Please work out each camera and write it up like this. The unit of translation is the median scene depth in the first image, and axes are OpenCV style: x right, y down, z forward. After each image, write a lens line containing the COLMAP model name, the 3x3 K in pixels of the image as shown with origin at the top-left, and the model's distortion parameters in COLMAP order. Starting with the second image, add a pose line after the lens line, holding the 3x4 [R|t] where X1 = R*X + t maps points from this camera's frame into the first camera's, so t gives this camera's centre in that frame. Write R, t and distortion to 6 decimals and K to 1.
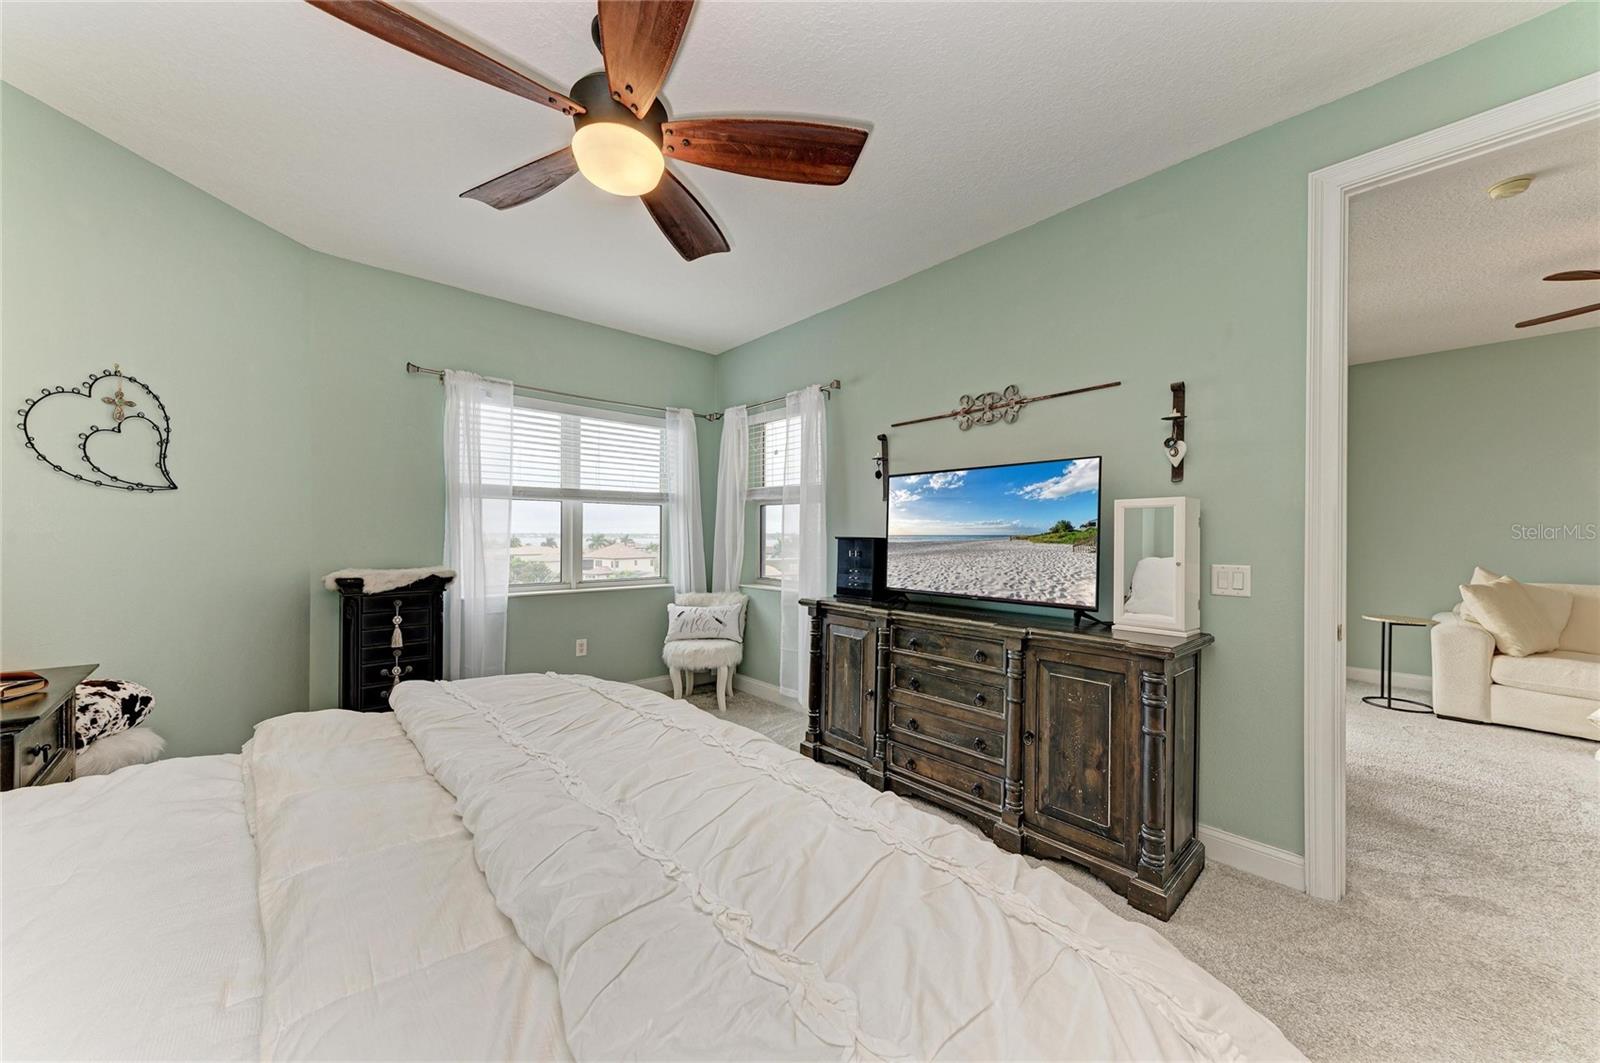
lens RADIAL K [[586.5, 0, 803.9], [0, 586.5, 523.7], [0, 0, 1]] dist [-0.001826, -0.000118]
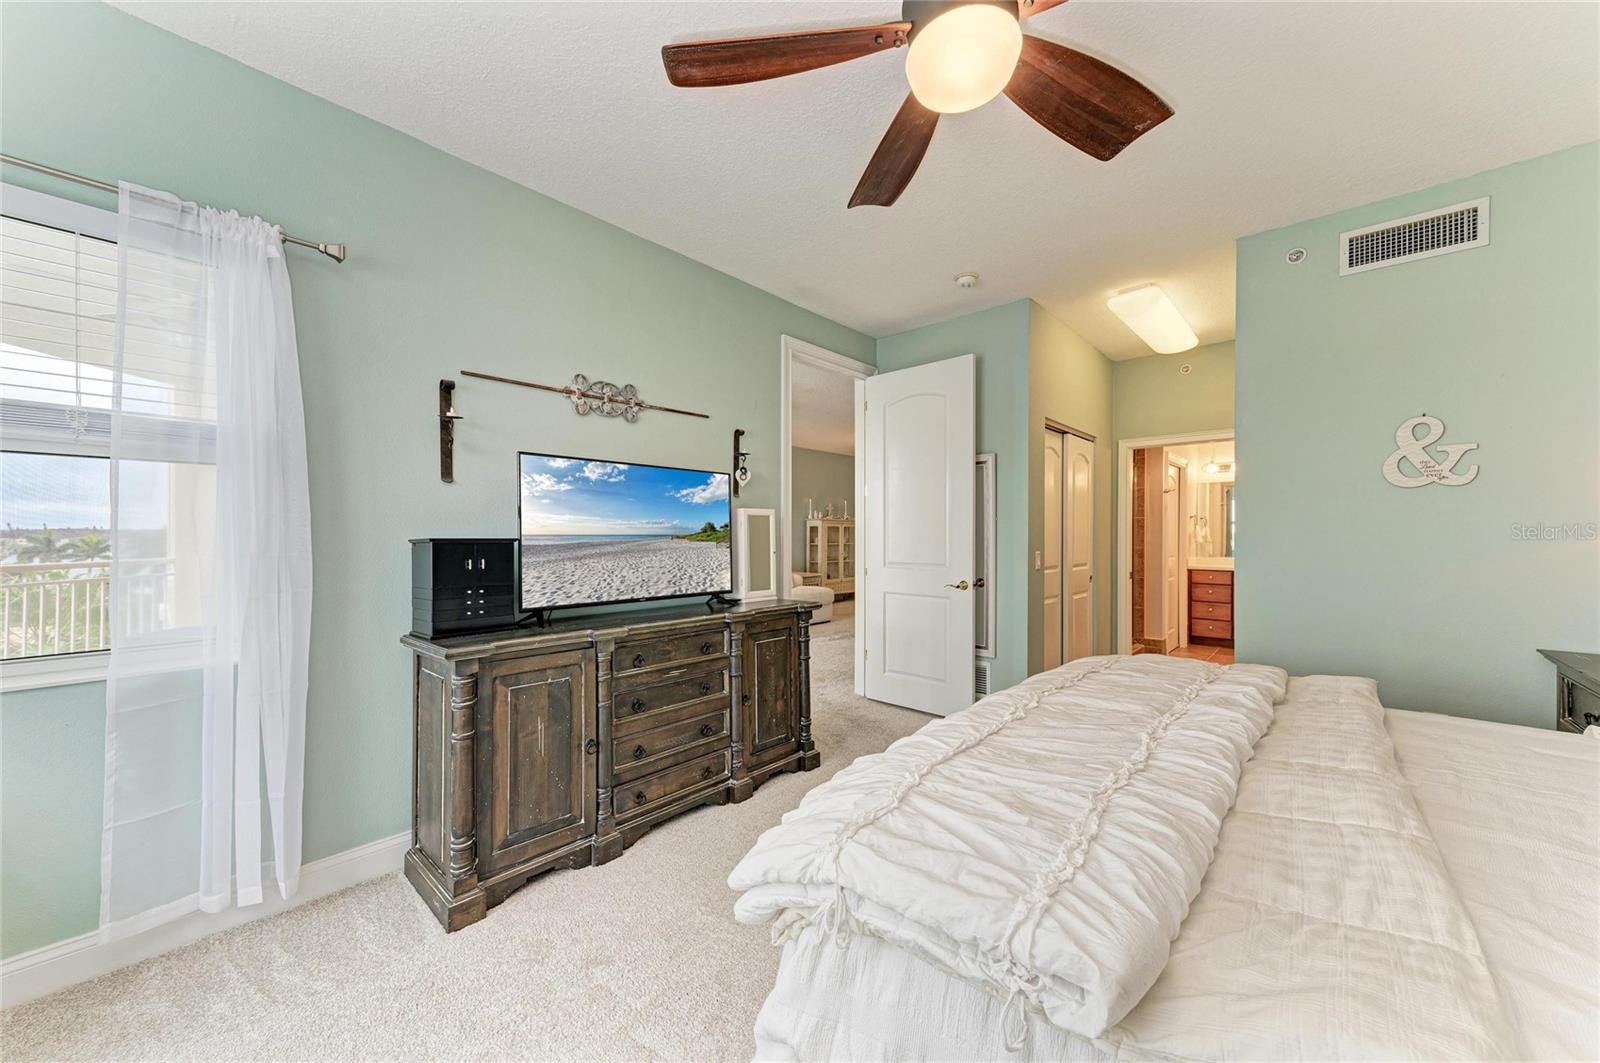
lens RADIAL K [[586.5, 0, 803.8], [0, 586.5, 544.5], [0, 0, 1]] dist [-0.001826, -0.000118]
pose [[-0.125995, -0.009727, 0.991983, -0.748184], [-0.009505, 0.999918, 0.008598, 0.026771], [-0.991985, -0.008346, -0.126077, 0.925611]]
